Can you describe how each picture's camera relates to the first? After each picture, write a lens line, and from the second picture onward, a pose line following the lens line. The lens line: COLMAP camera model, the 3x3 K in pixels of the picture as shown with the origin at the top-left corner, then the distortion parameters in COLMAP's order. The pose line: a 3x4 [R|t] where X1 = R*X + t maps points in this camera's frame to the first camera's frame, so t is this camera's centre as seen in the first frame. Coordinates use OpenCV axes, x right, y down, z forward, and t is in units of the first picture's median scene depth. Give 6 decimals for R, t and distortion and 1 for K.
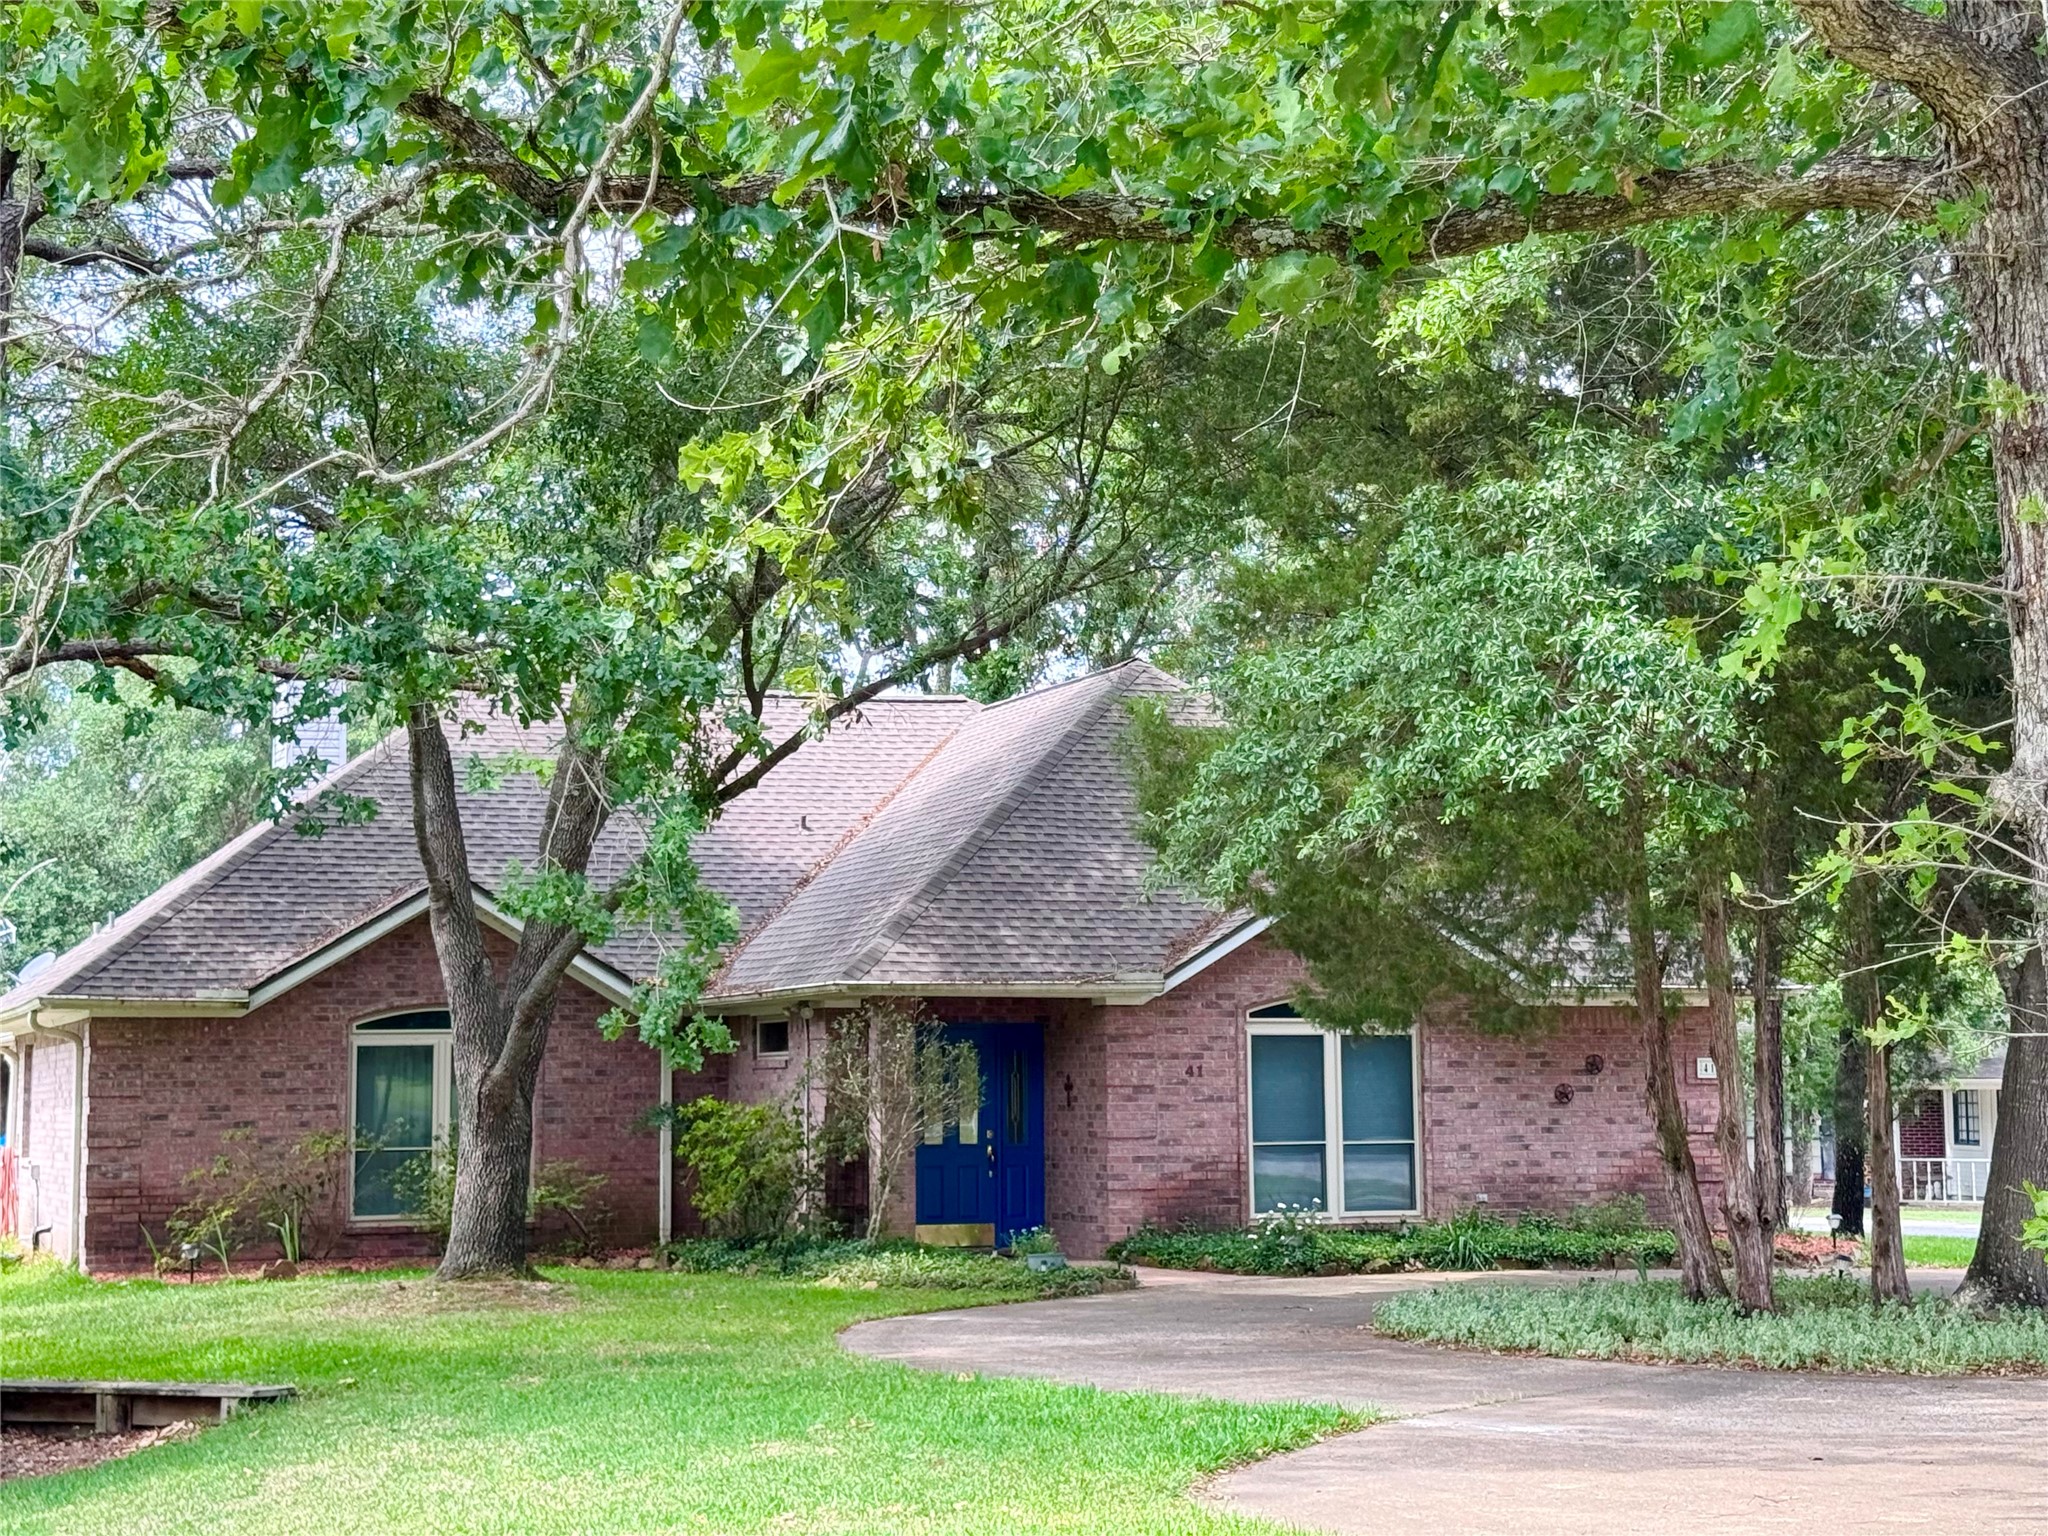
lens RADIAL K [[3473.7, 0, 1025.0], [0, 3473.7, 766.5], [0, 0, 1]] dist [0.153413, 0.000000]
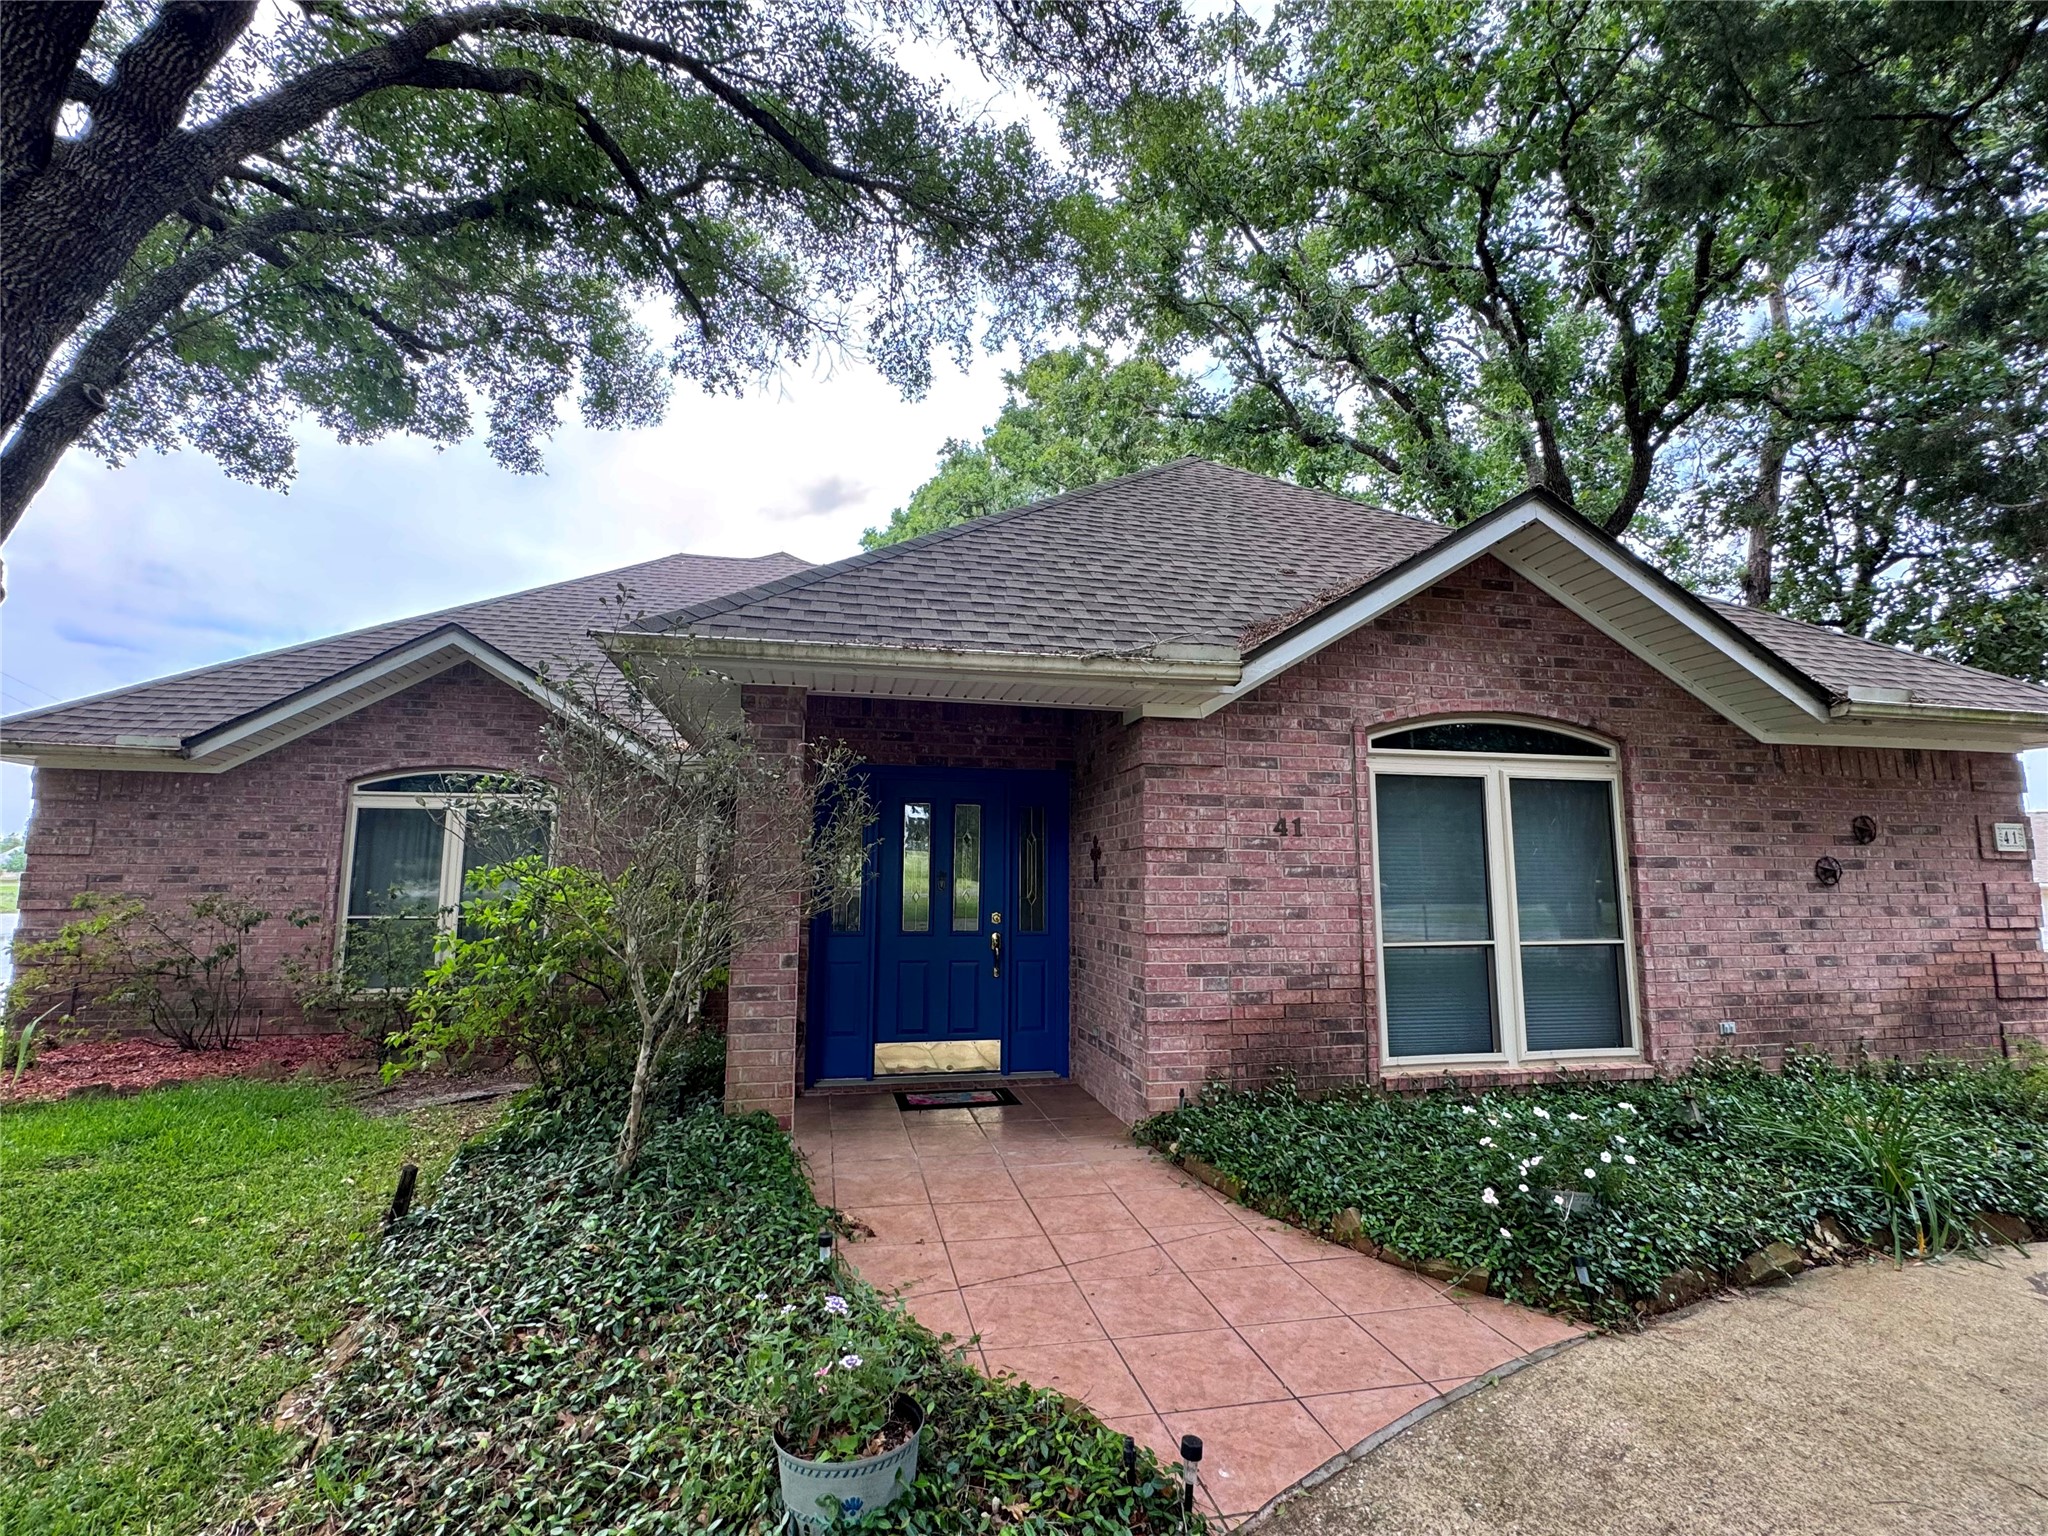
lens RADIAL K [[942.8, 0, 1021.6], [0, 942.8, 770.4], [0, 0, 1]] dist [-0.001078, -0.000337]
pose [[0.989165, -0.004872, -0.146730, 0.025998], [0.001249, 0.999692, -0.024777, 0.080777], [0.146806, 0.024326, 0.988866, 0.818382]]
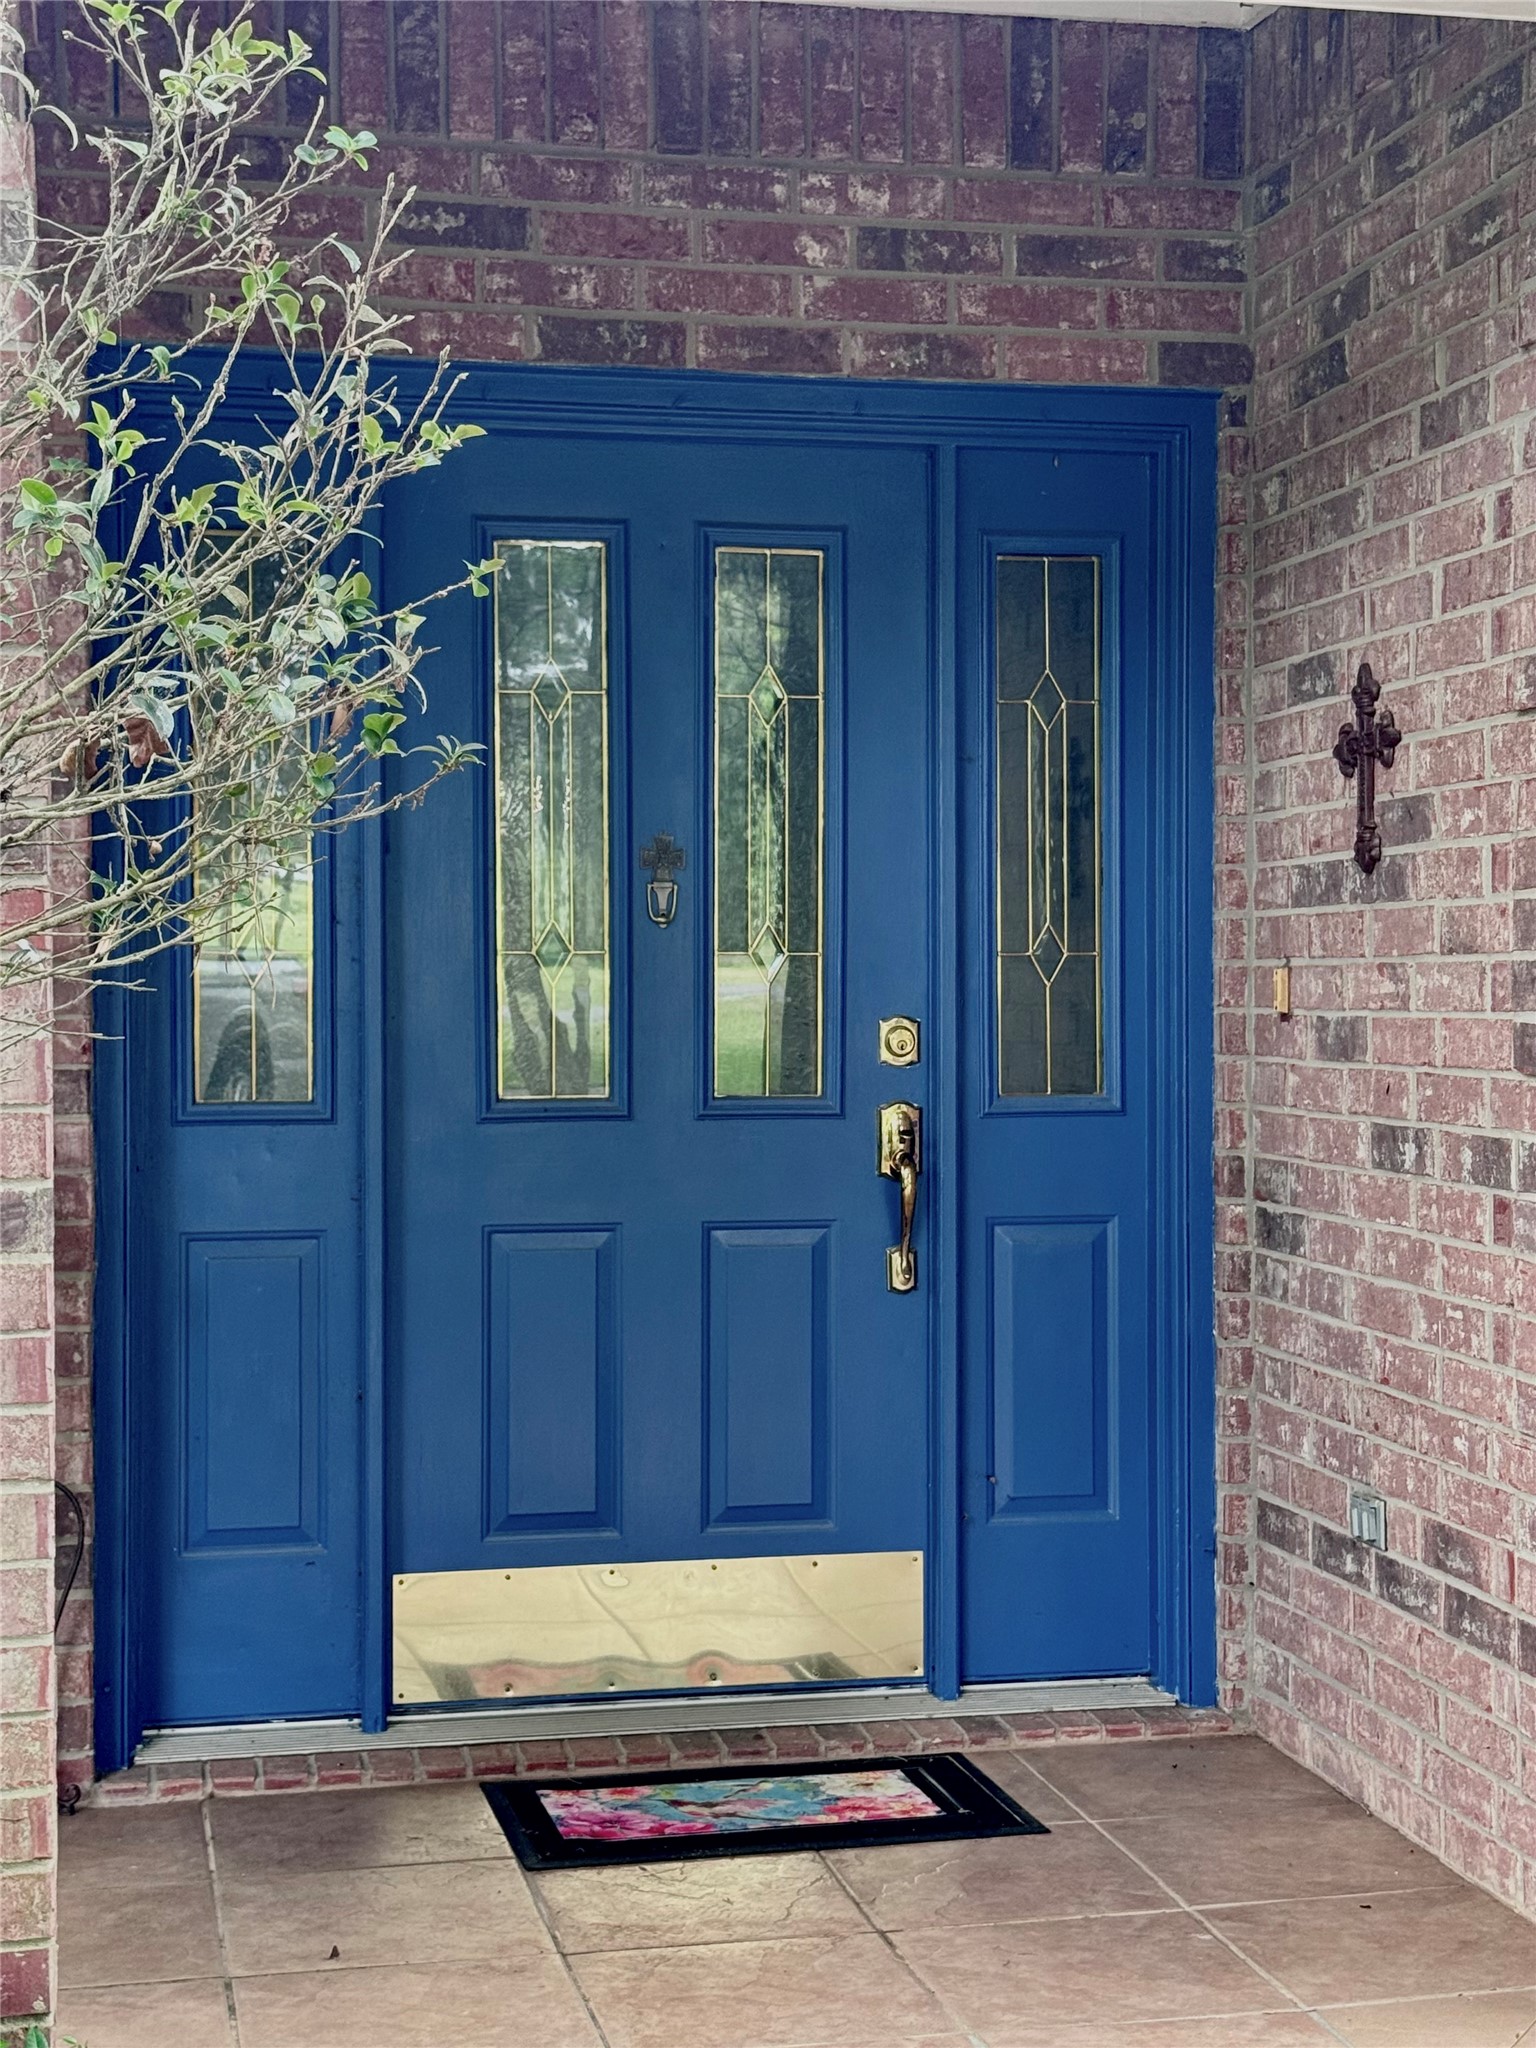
lens RADIAL K [[3204.6, 0, 763.1], [0, 3204.6, 1019.2], [0, 0, 1]] dist [0.168189, 0.000000]
pose [[0.987212, 0.007052, -0.159254, 0.009047], [0.007518, 0.995850, 0.090702, 0.091935], [0.159233, -0.090739, 0.983062, 0.860771]]
